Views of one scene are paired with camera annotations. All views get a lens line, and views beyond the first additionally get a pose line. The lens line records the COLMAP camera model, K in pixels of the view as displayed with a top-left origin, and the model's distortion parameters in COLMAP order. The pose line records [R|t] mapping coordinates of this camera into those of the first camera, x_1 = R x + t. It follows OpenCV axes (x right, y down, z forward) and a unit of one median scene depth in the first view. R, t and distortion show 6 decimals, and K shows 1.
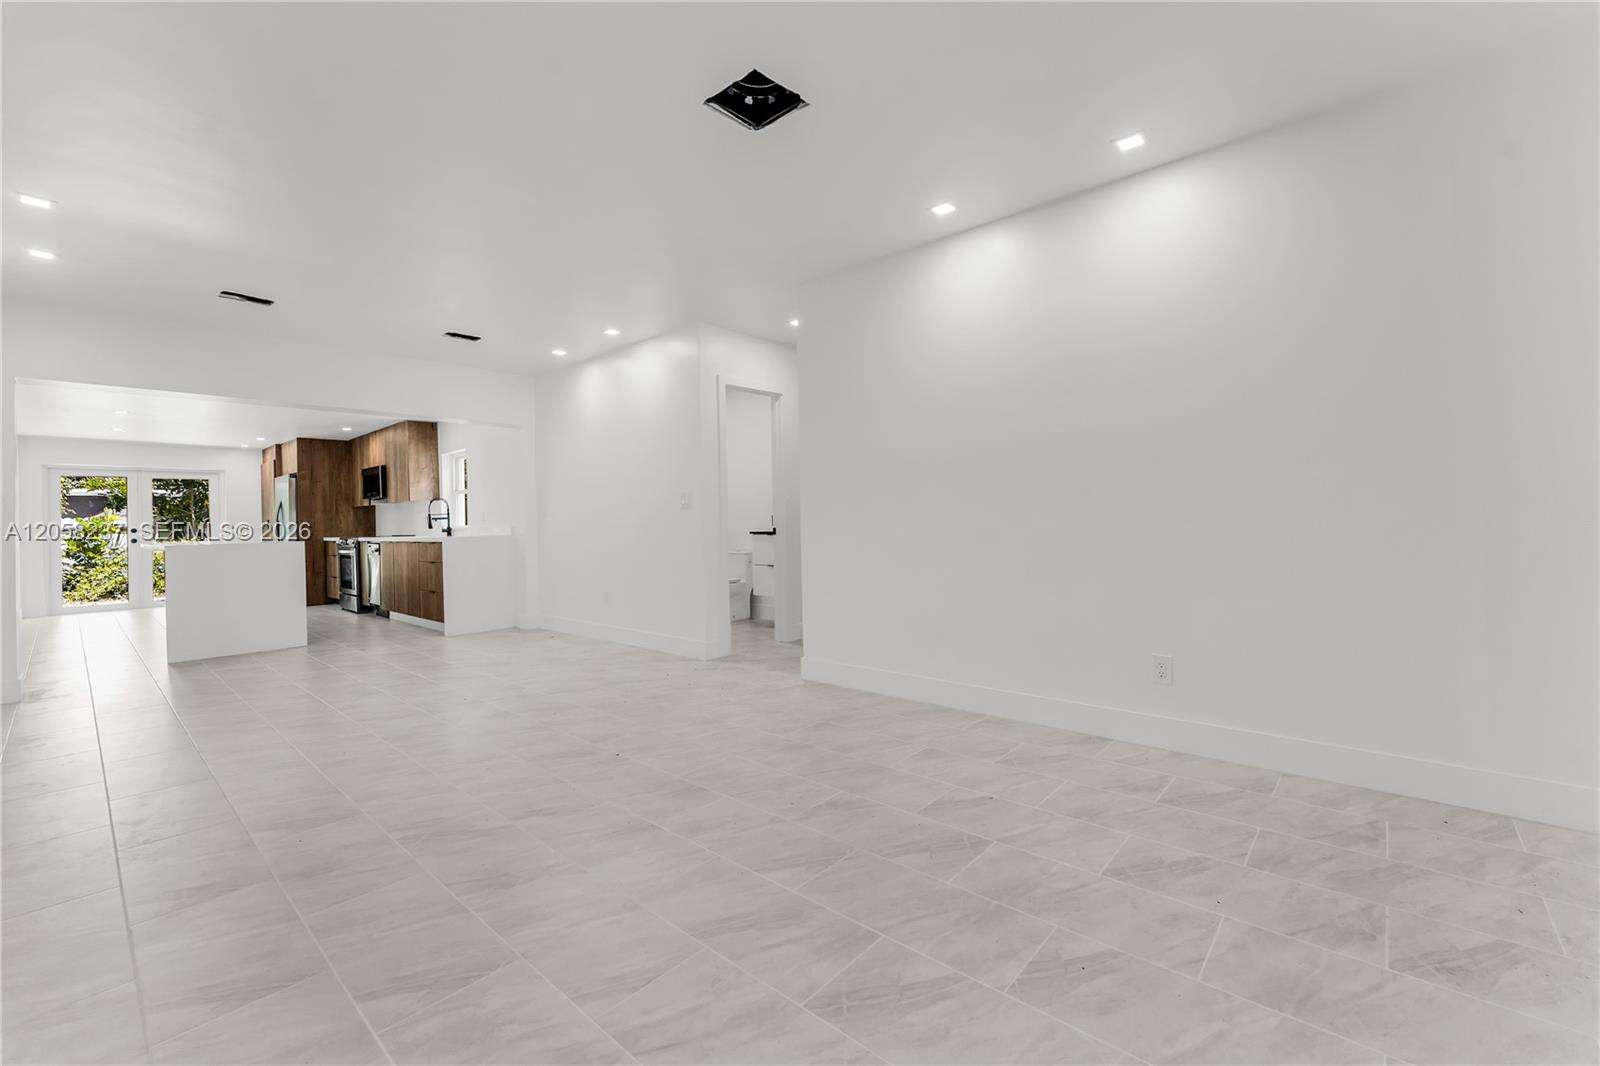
lens RADIAL K [[660.1, 0, 803.3], [0, 660.1, 519.7], [0, 0, 1]] dist [-0.000644, 0.000004]
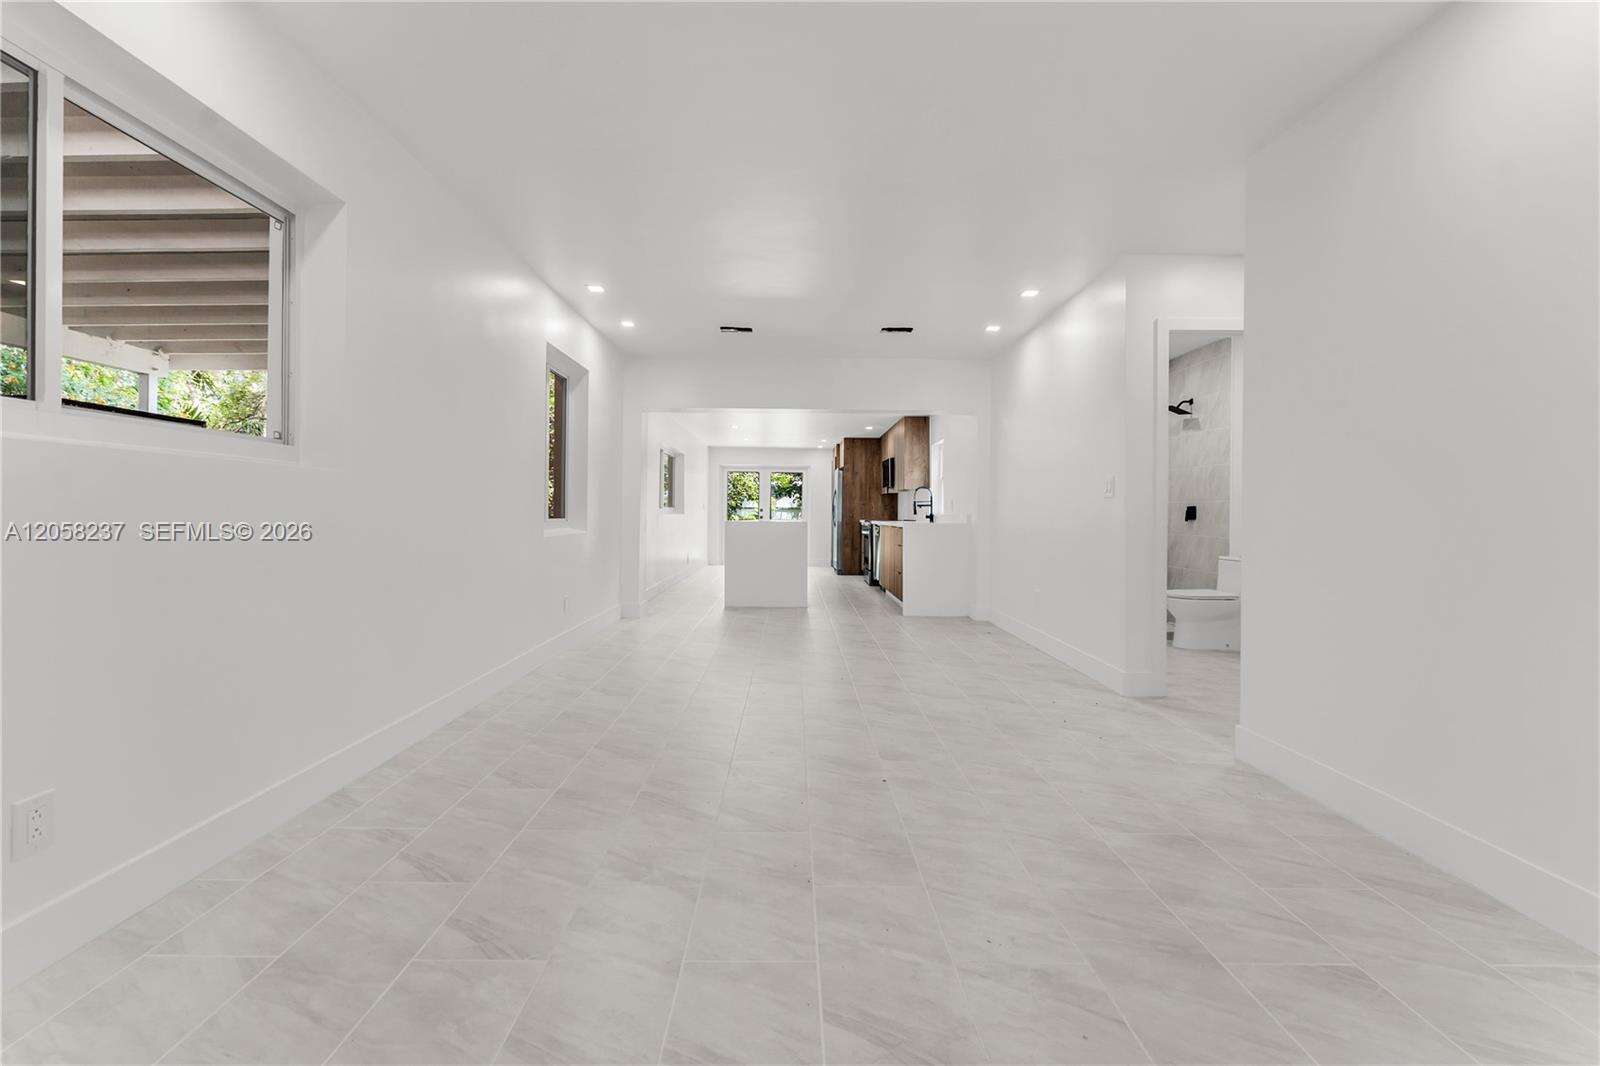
lens RADIAL K [[659.4, 0, 792.2], [0, 659.4, 513.8], [0, 0, 1]] dist [-0.000562, -0.000520]
pose [[0.665963, 0.027847, -0.745465, 0.093197], [-0.022585, 0.999598, 0.017164, -0.001593], [0.745643, 0.005406, 0.666324, 0.114857]]
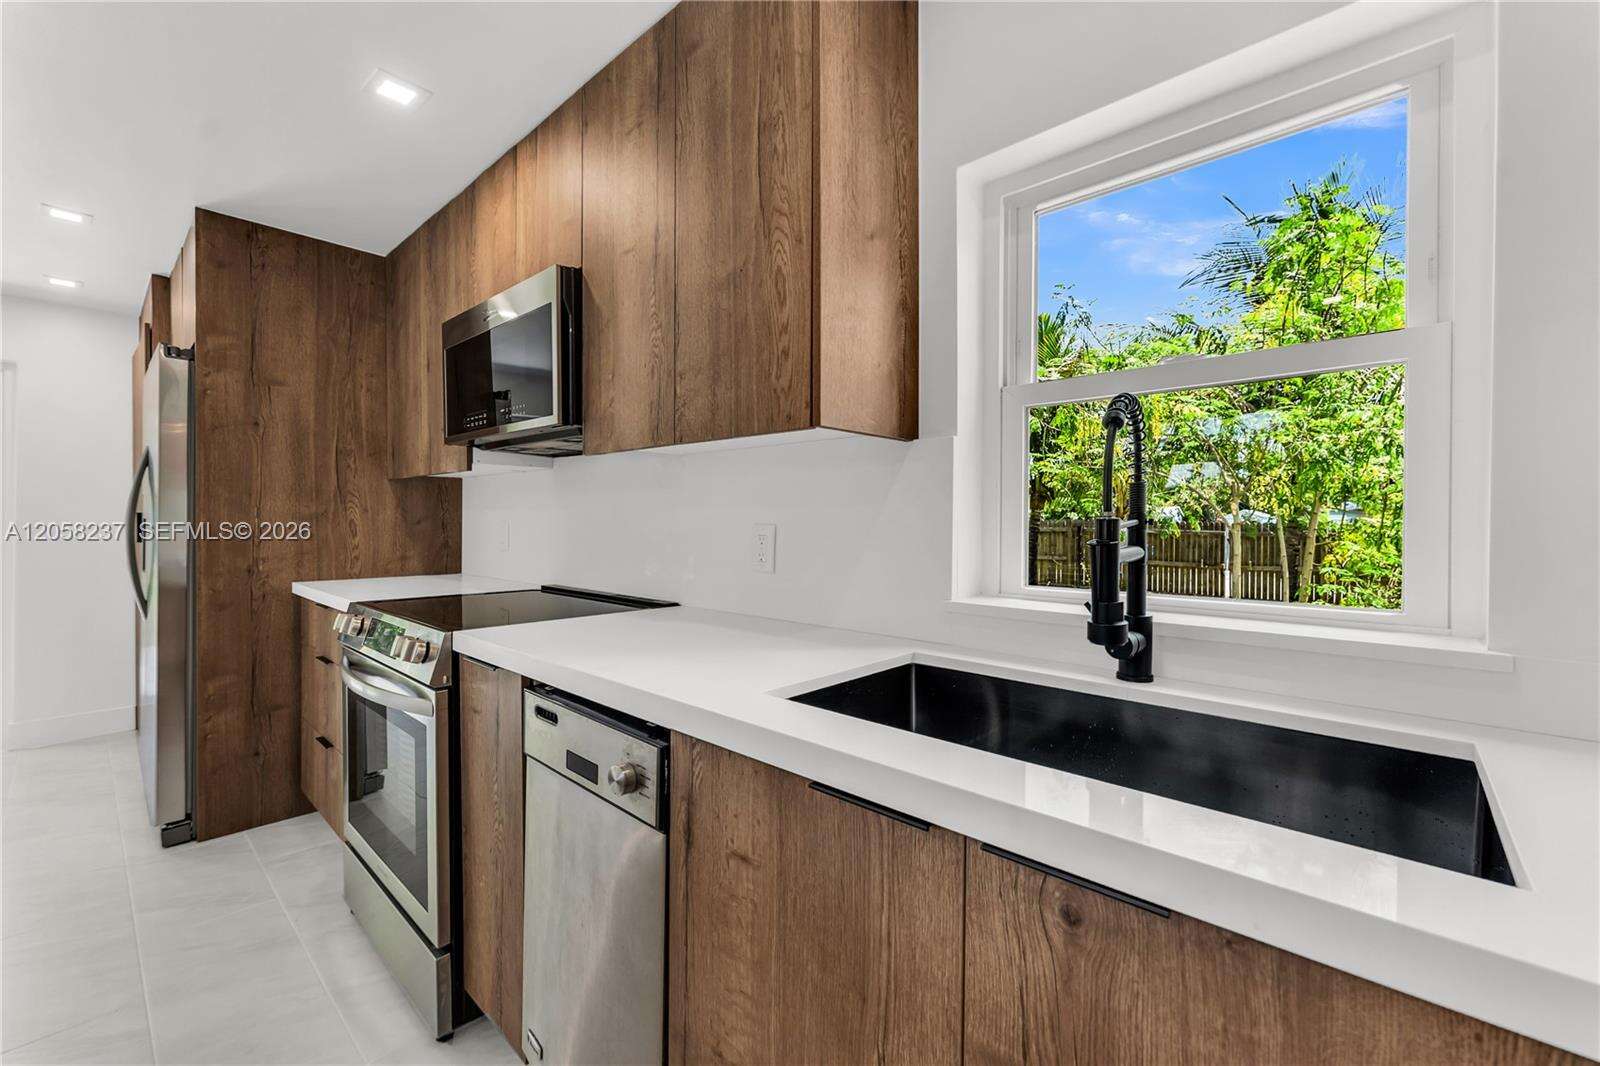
lens RADIAL K [[649.9, 0, 793.2], [0, 649.9, 528.7], [0, 0, 1]] dist [0.001101, 0.000020]
pose [[0.999498, 0.030422, -0.008891, -0.547912], [-0.030331, 0.999488, 0.010224, -0.005595], [0.009198, -0.009949, 0.999908, 0.776571]]
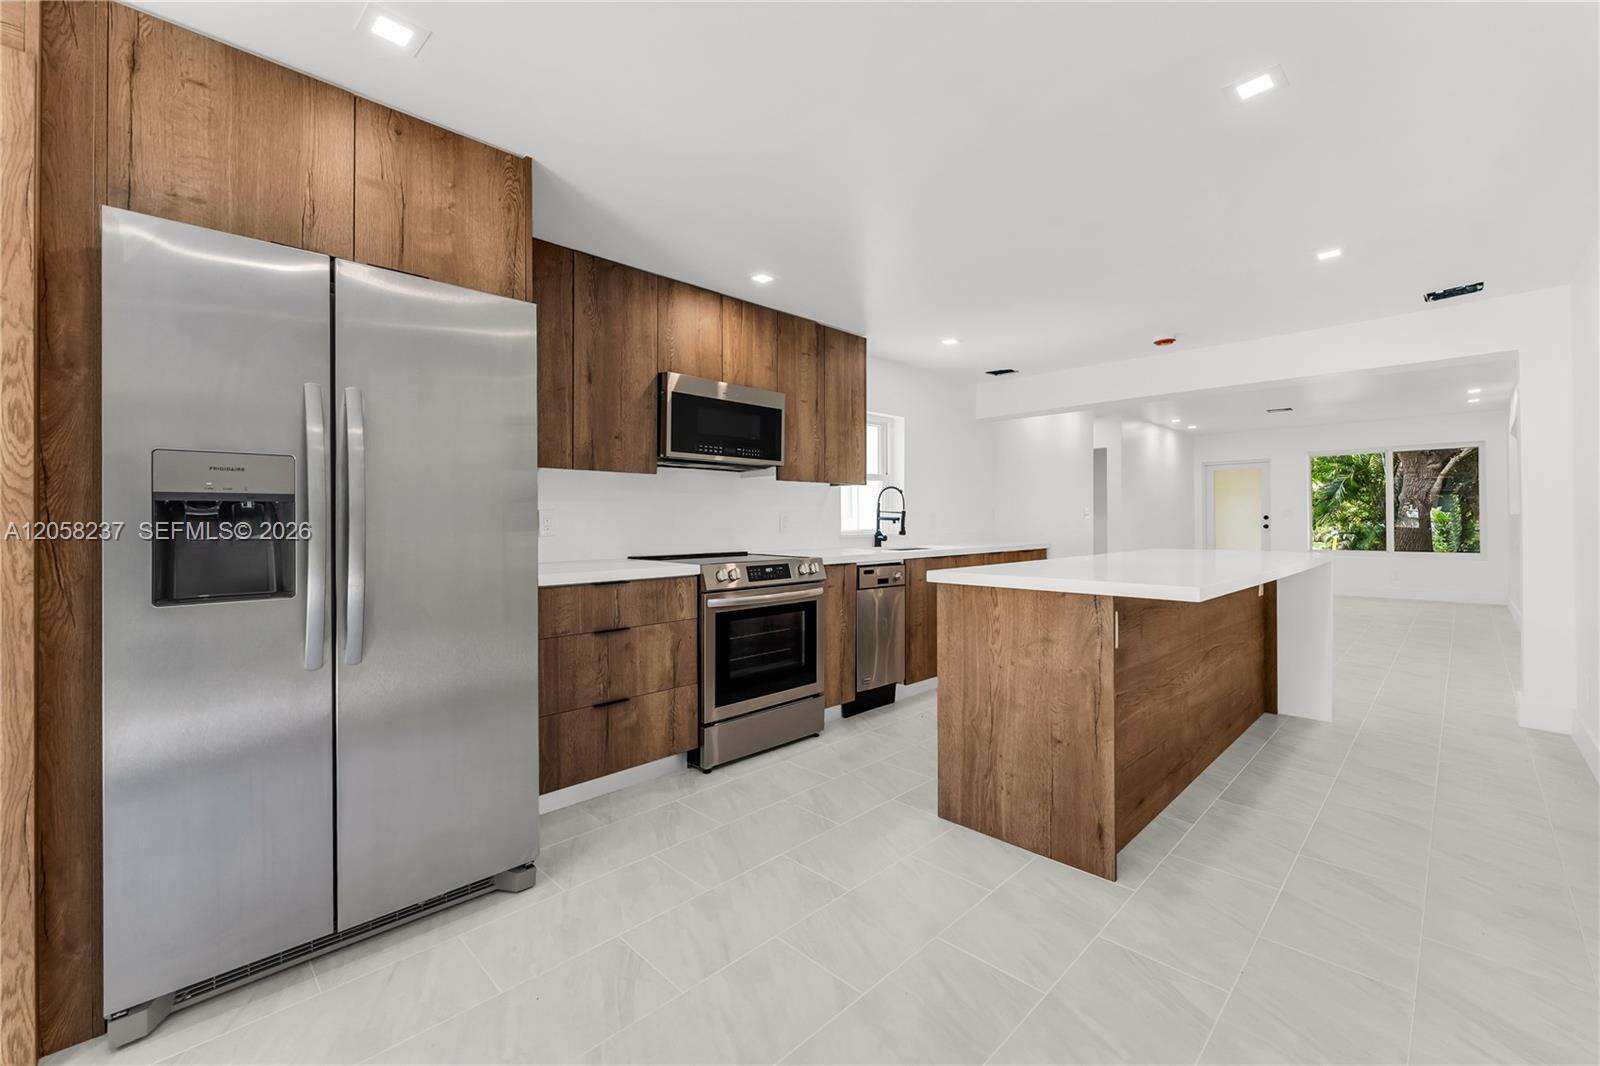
lens RADIAL K [[656.0, 0, 798.2], [0, 656.0, 521.1], [0, 0, 1]] dist [-0.000231, -0.000409]
pose [[0.063460, 0.023316, 0.997712, -1.044329], [0.002378, 0.999721, -0.023514, 0.013113], [-0.997982, 0.003865, 0.063386, 0.933280]]
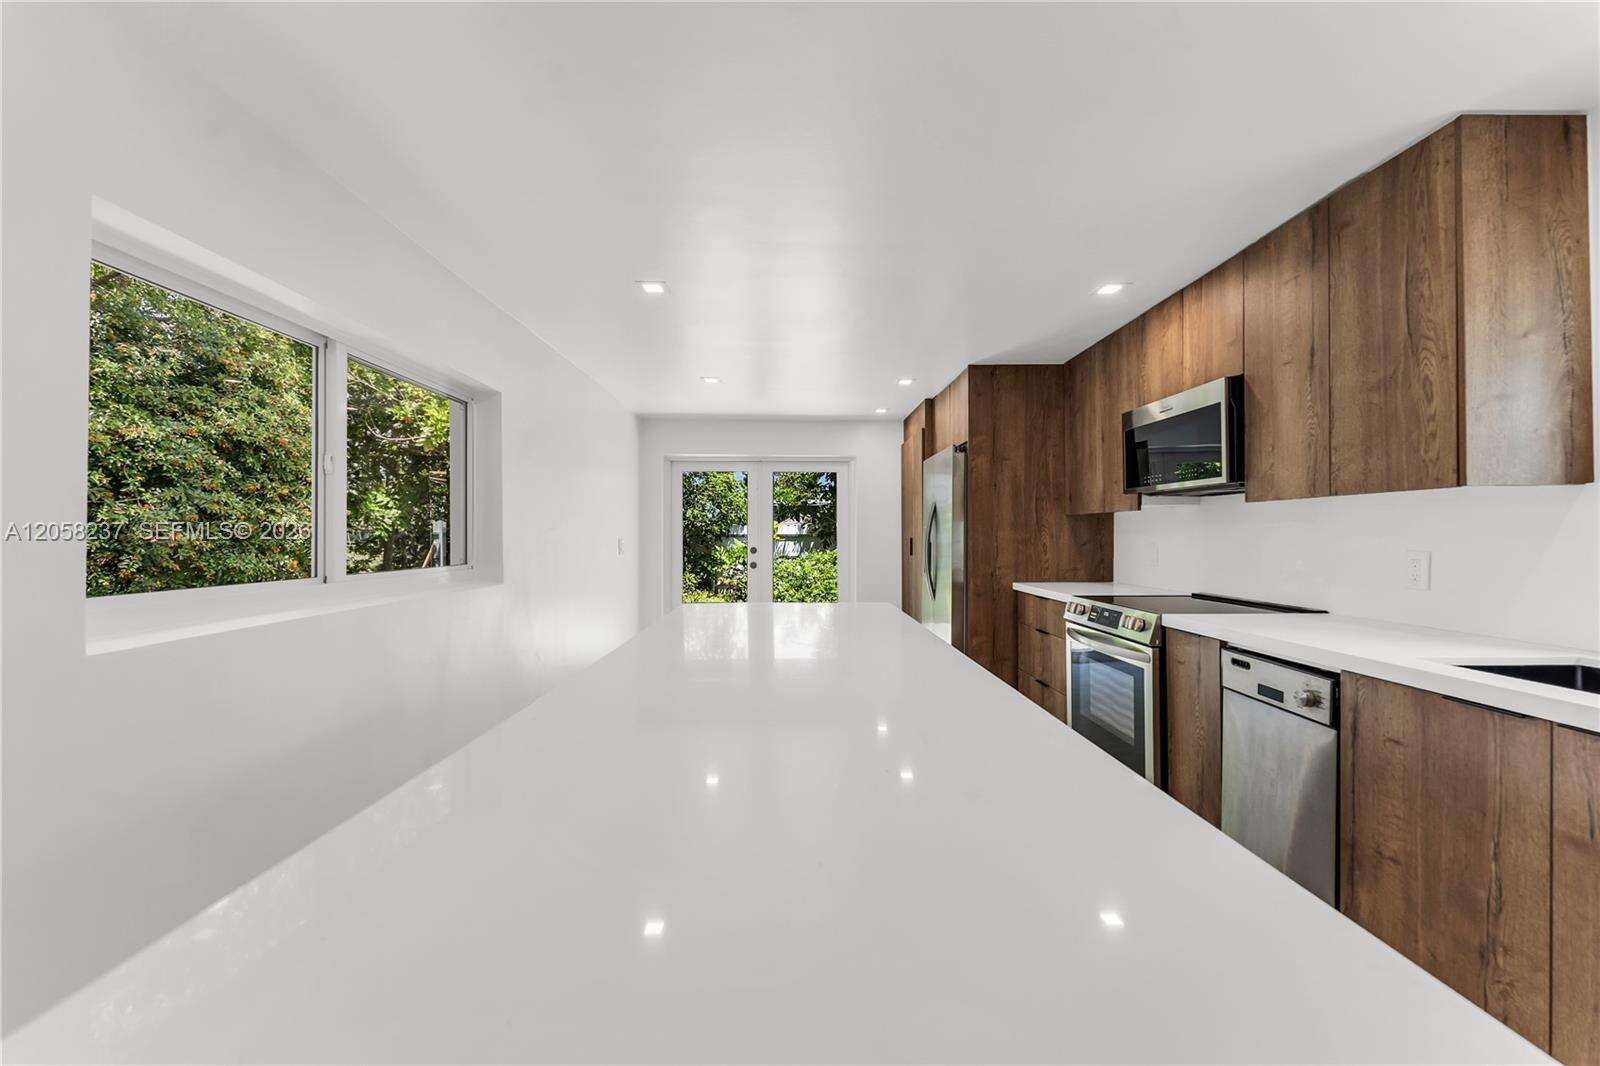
lens RADIAL K [[651.2, 0, 795.1], [0, 651.2, 535.3], [0, 0, 1]] dist [0.000063, -0.000601]
pose [[0.672247, 0.021664, -0.740010, -0.534810], [-0.013017, 0.999763, 0.017444, -0.011878], [0.740213, -0.002093, 0.672369, 0.633042]]
